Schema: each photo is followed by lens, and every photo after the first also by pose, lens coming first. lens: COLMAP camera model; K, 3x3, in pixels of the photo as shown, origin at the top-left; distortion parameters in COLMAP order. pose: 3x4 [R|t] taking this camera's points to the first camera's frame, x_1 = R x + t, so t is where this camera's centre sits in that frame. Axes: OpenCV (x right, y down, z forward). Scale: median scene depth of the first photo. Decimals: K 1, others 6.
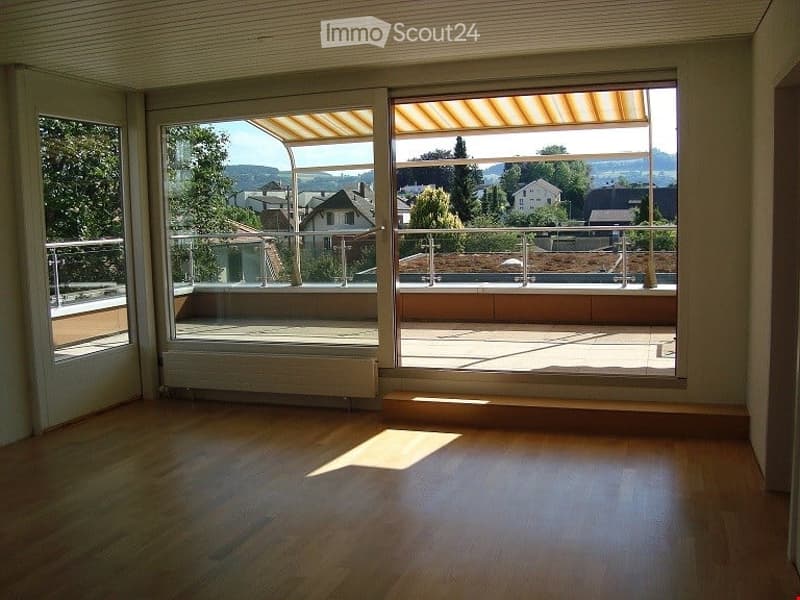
lens RADIAL K [[809.0, 0, 400.0], [0, 809.0, 300.0], [0, 0, 1]] dist [-0.008559, -0.007025]
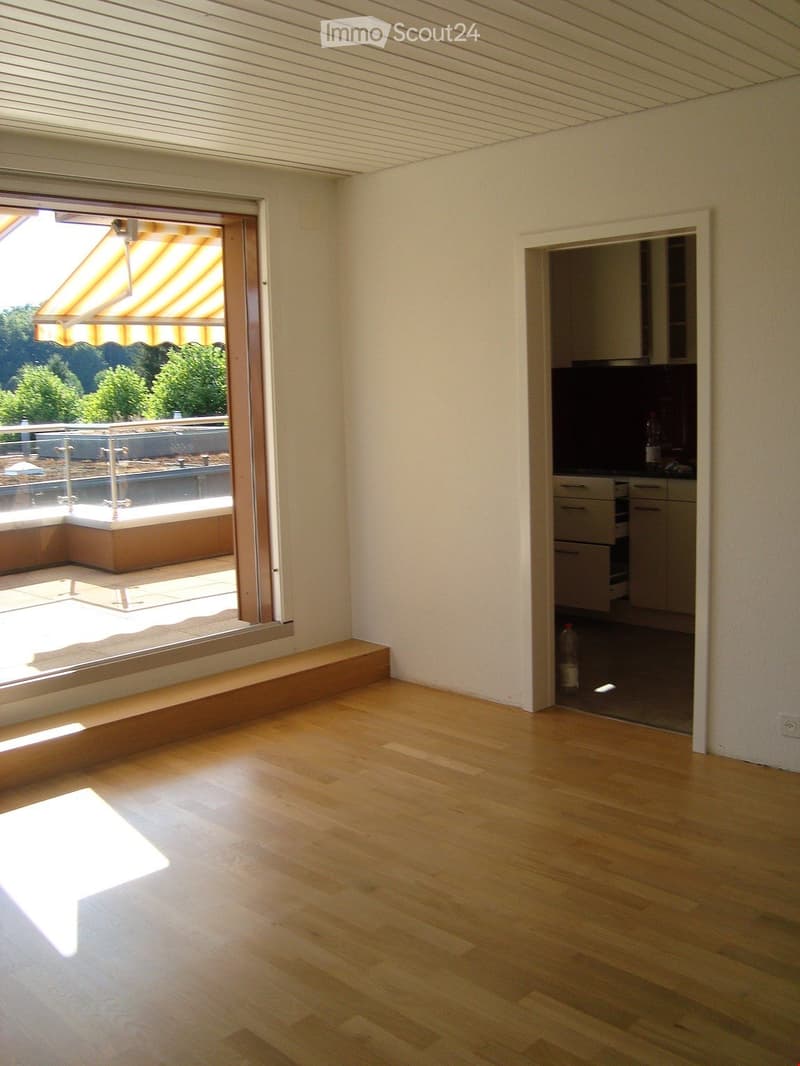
lens RADIAL K [[1077.9, 0, 400.0], [0, 1077.9, 533.0], [0, 0, 1]] dist [-0.008559, -0.007025]
pose [[0.445555, -0.101966, 0.889429, -0.475633], [0.106922, 0.992443, 0.060214, -0.033060], [-0.888847, 0.068271, 0.453090, 0.450526]]
